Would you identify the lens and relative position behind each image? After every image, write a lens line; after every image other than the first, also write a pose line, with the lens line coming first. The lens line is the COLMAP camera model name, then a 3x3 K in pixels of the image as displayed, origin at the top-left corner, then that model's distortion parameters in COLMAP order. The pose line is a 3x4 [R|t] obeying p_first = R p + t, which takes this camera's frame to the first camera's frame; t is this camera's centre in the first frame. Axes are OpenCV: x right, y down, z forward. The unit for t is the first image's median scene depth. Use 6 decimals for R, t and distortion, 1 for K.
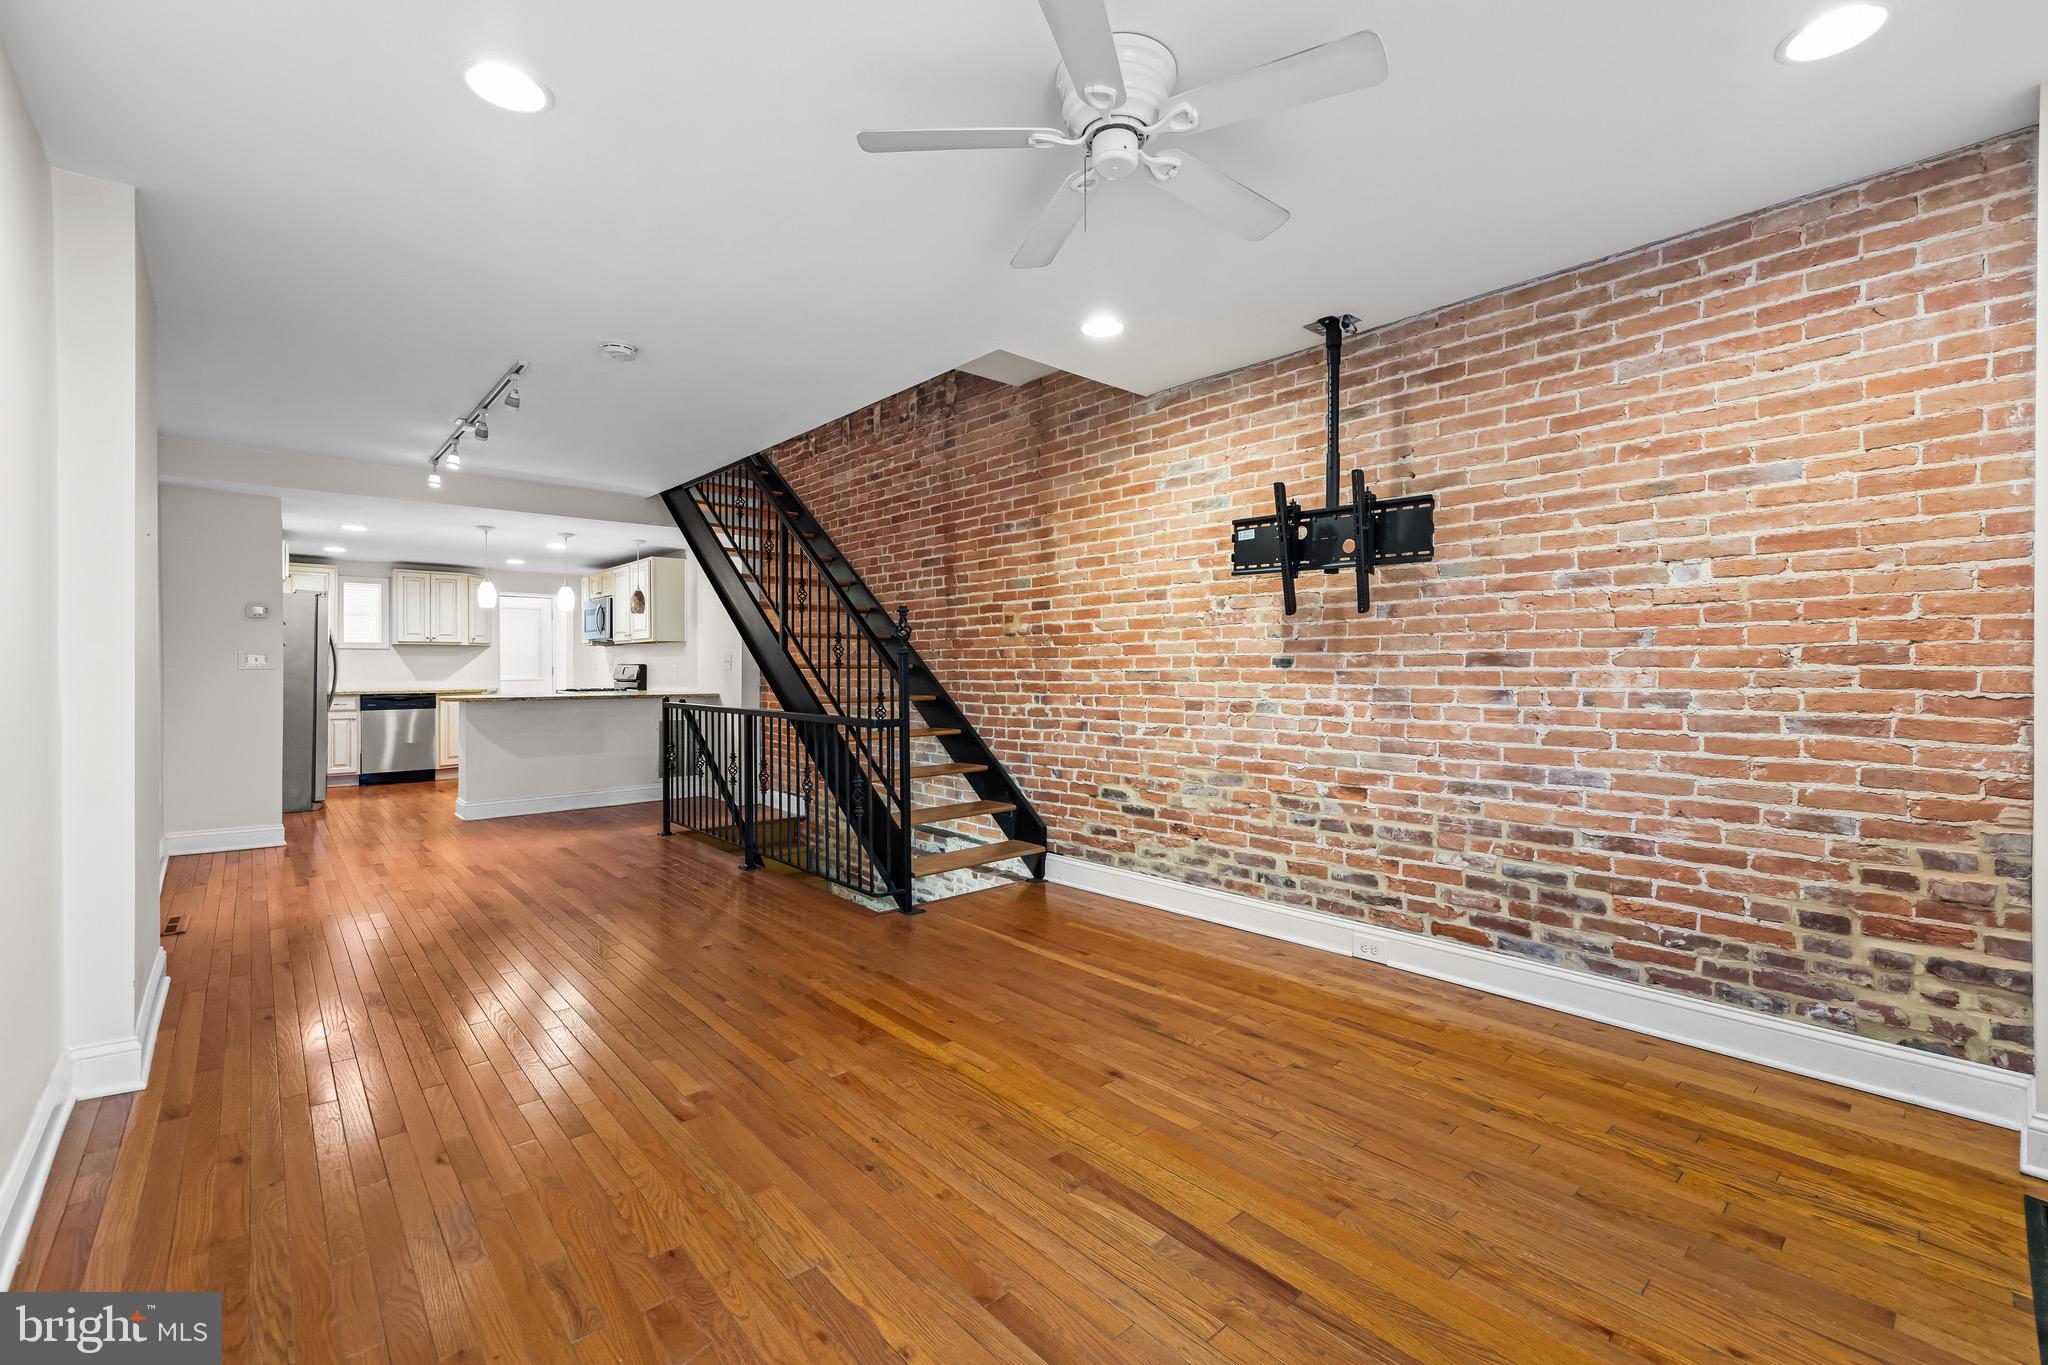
lens RADIAL K [[868.1, 0, 1028.4], [0, 868.1, 667.2], [0, 0, 1]] dist [0.002616, 0.000043]
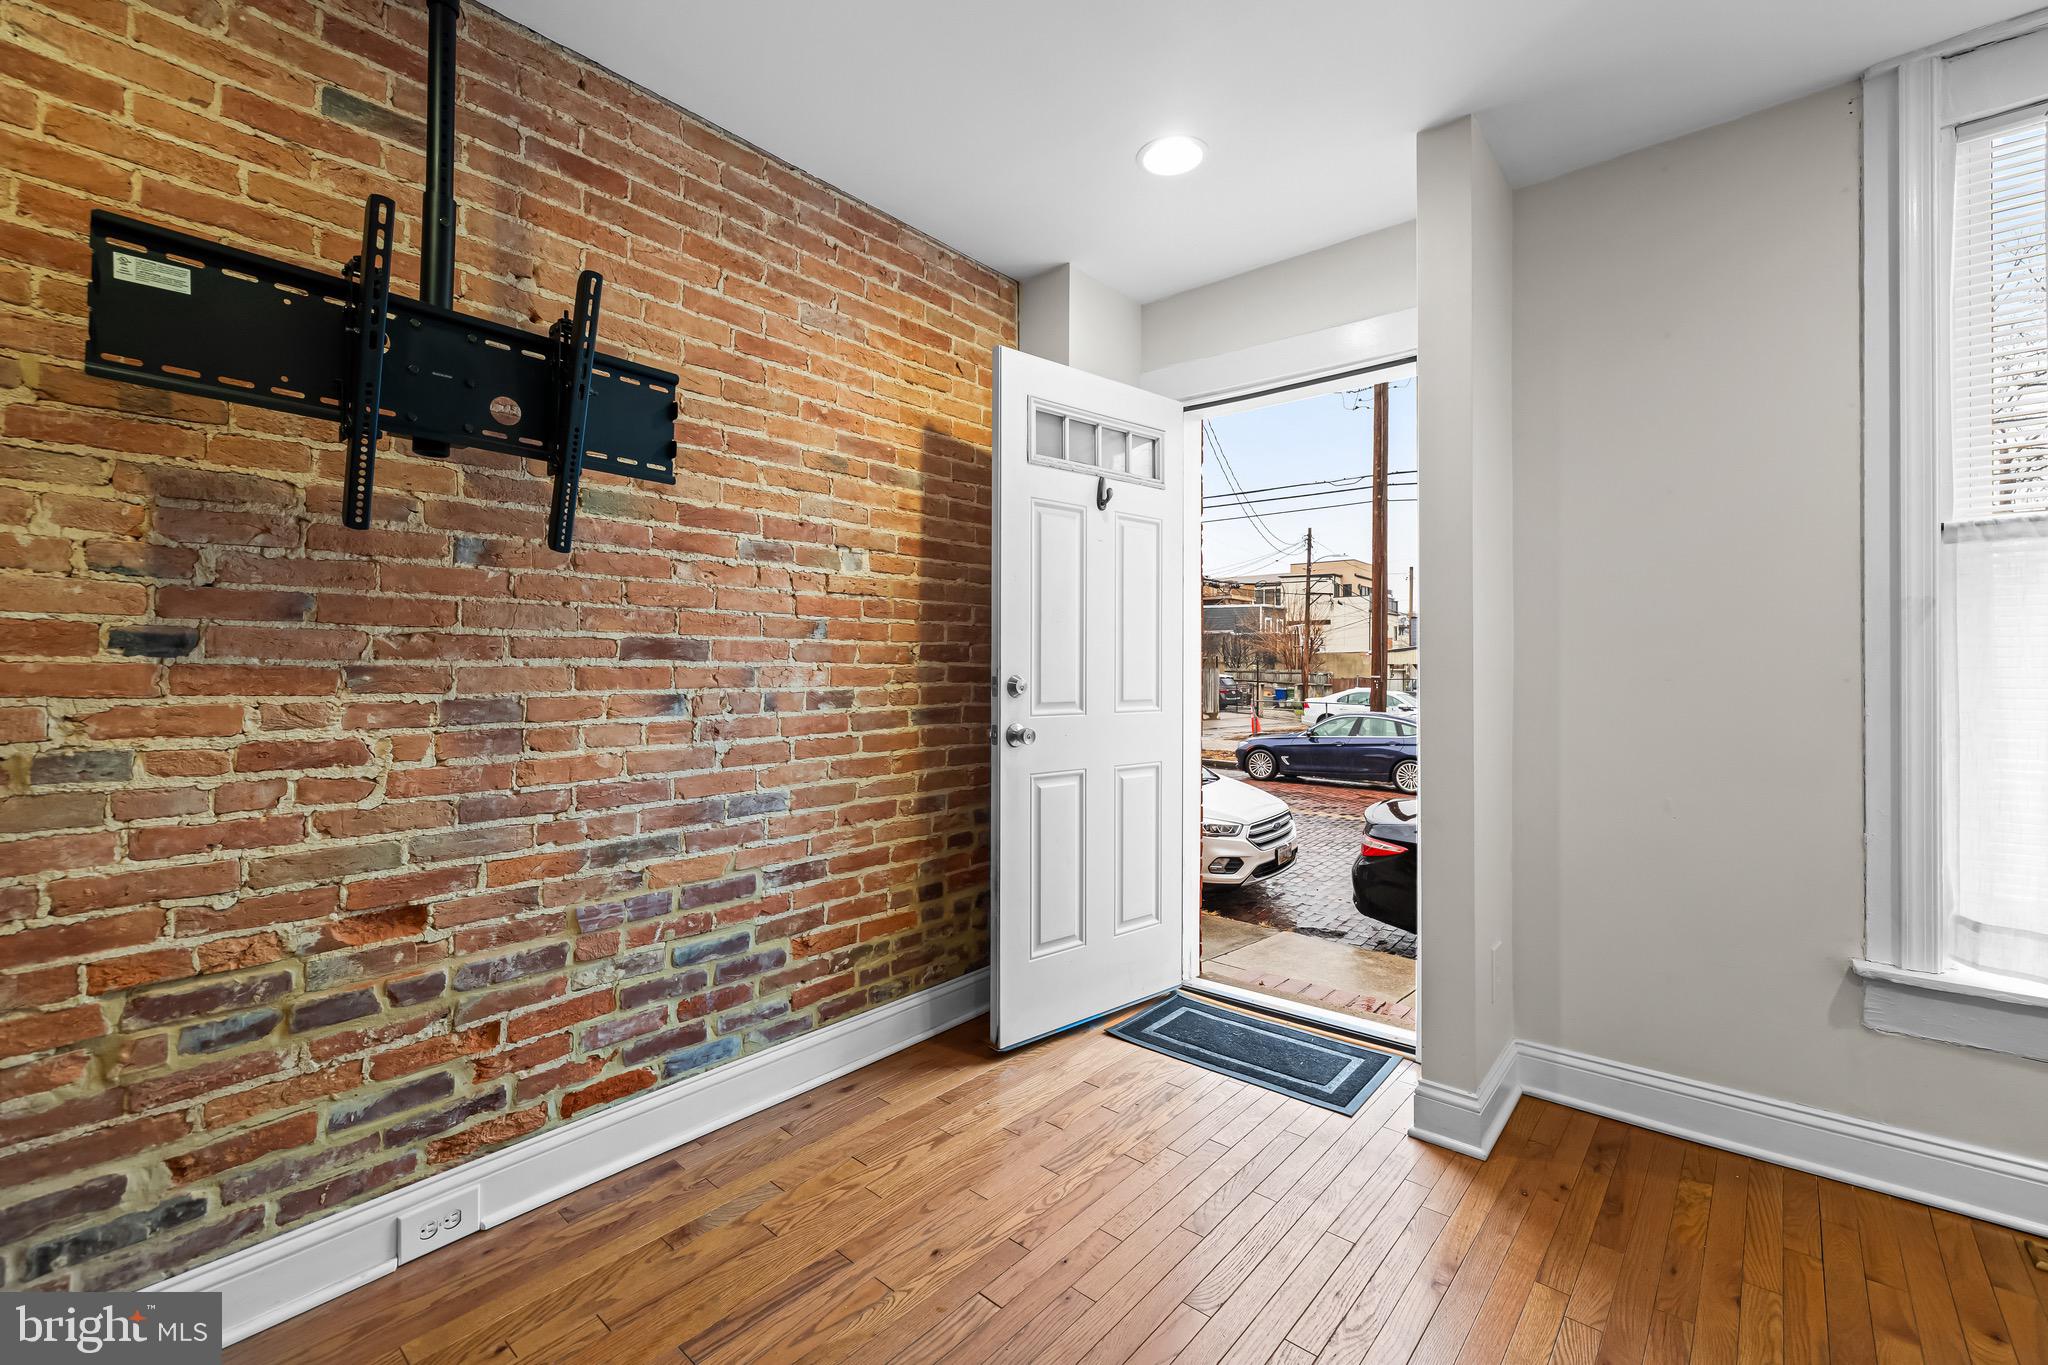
lens RADIAL K [[868.1, 0, 1028.4], [0, 868.1, 667.2], [0, 0, 1]] dist [0.002616, 0.000043]
pose [[-0.135723, 0.007557, 0.990718, -0.155000], [0.000146, 0.999971, -0.007608, 0.009427], [-0.990747, -0.000888, -0.135720, 0.762381]]
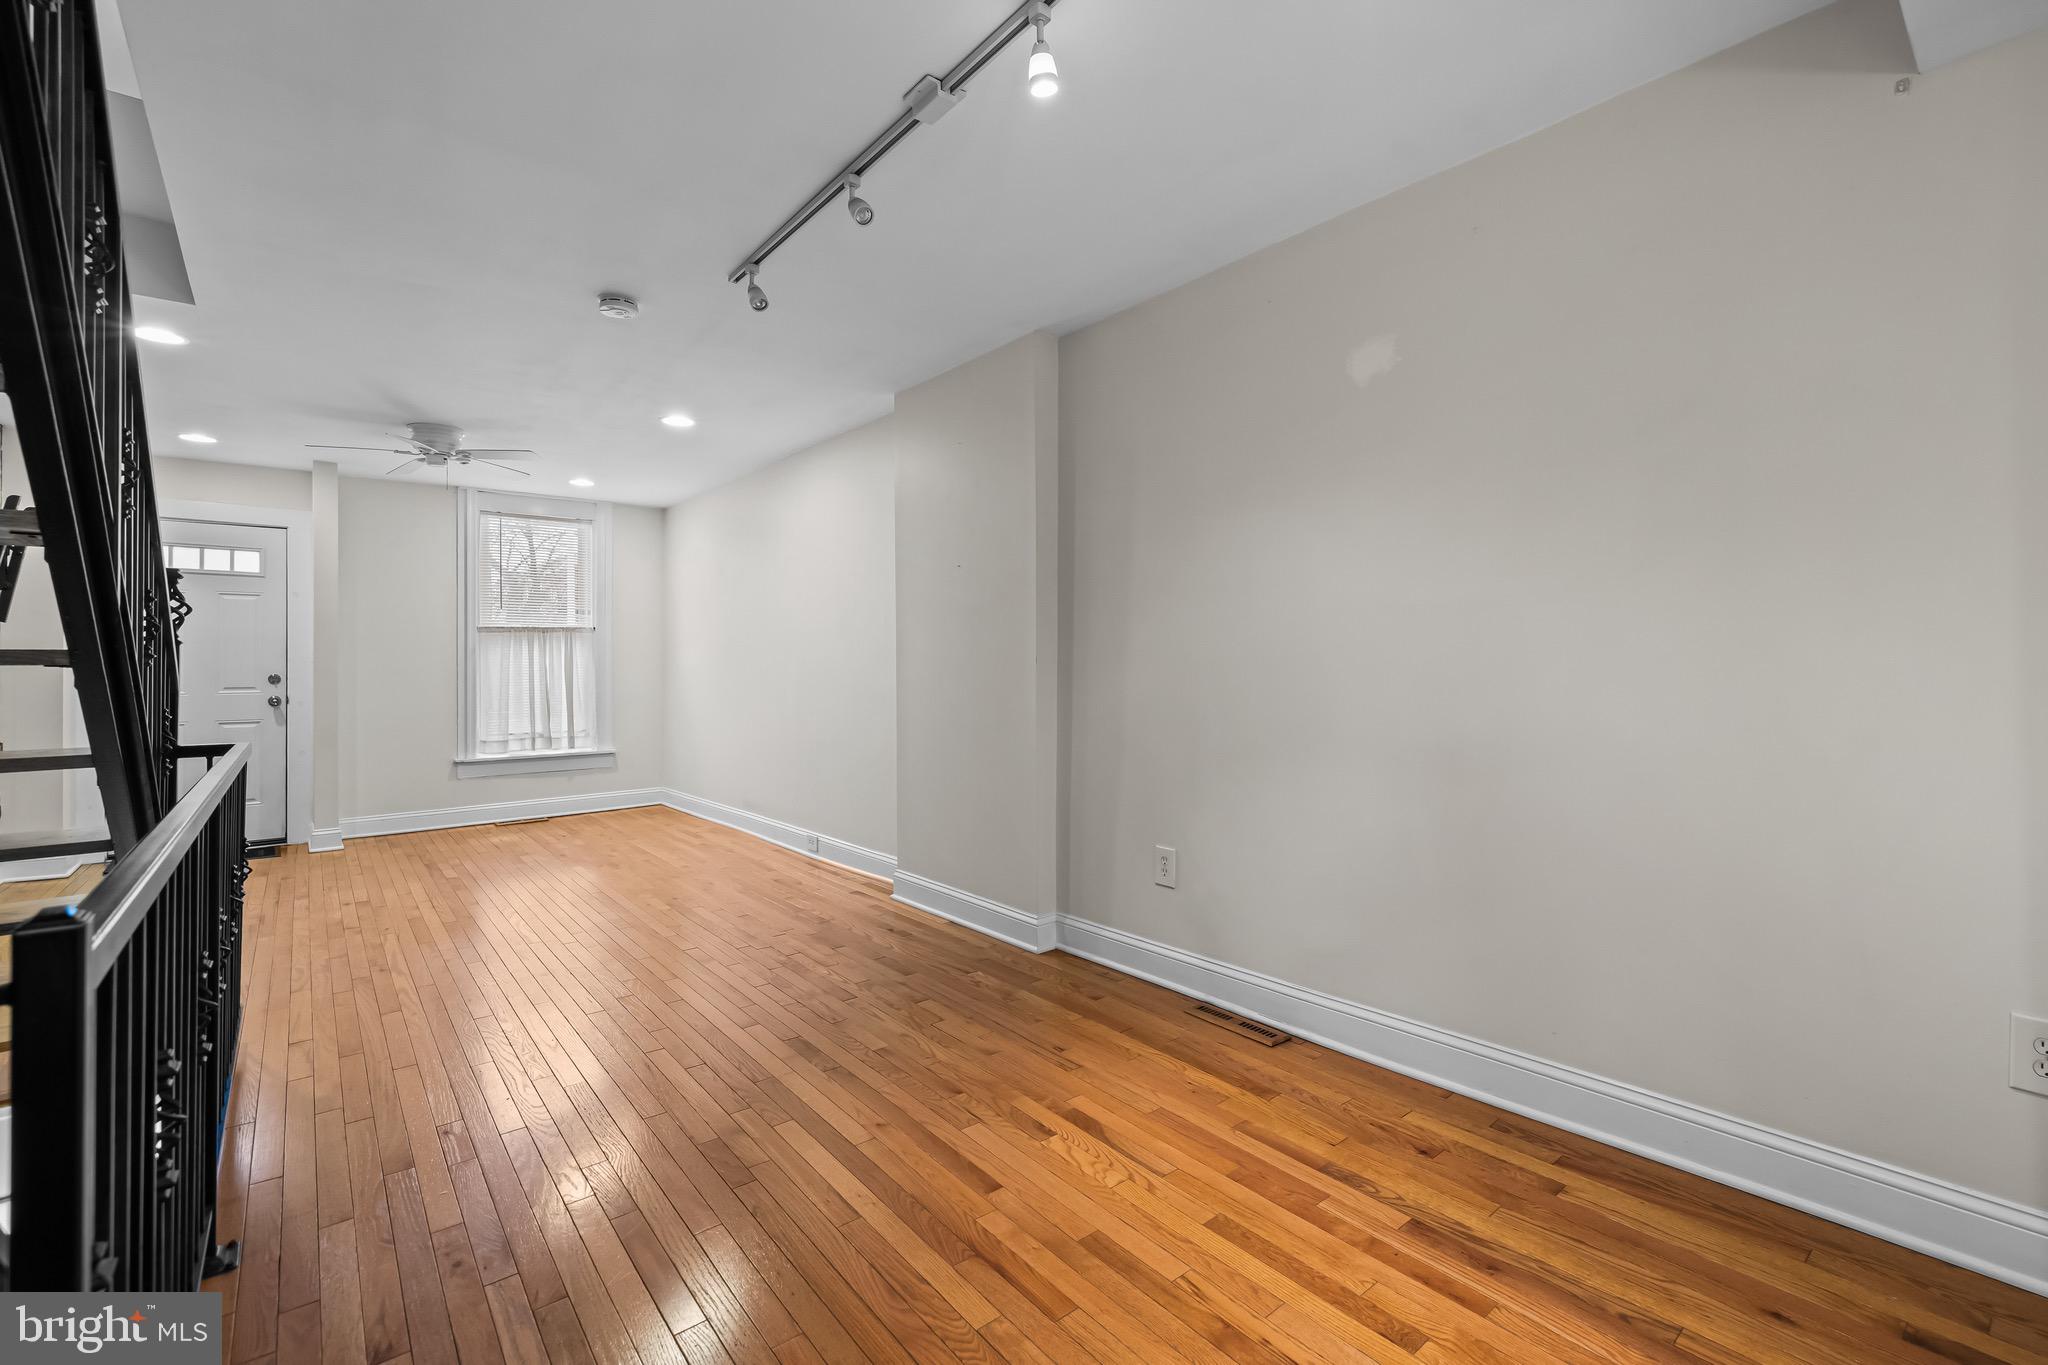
lens RADIAL K [[900.1, 0, 1026.0], [0, 900.1, 657.8], [0, 0, 1]] dist [0.001833, 0.000271]
pose [[-0.998705, 0.008924, 0.050087, -1.024742], [0.008522, 0.999930, -0.008234, 0.009316], [-0.050157, -0.007796, -0.998711, 2.081483]]
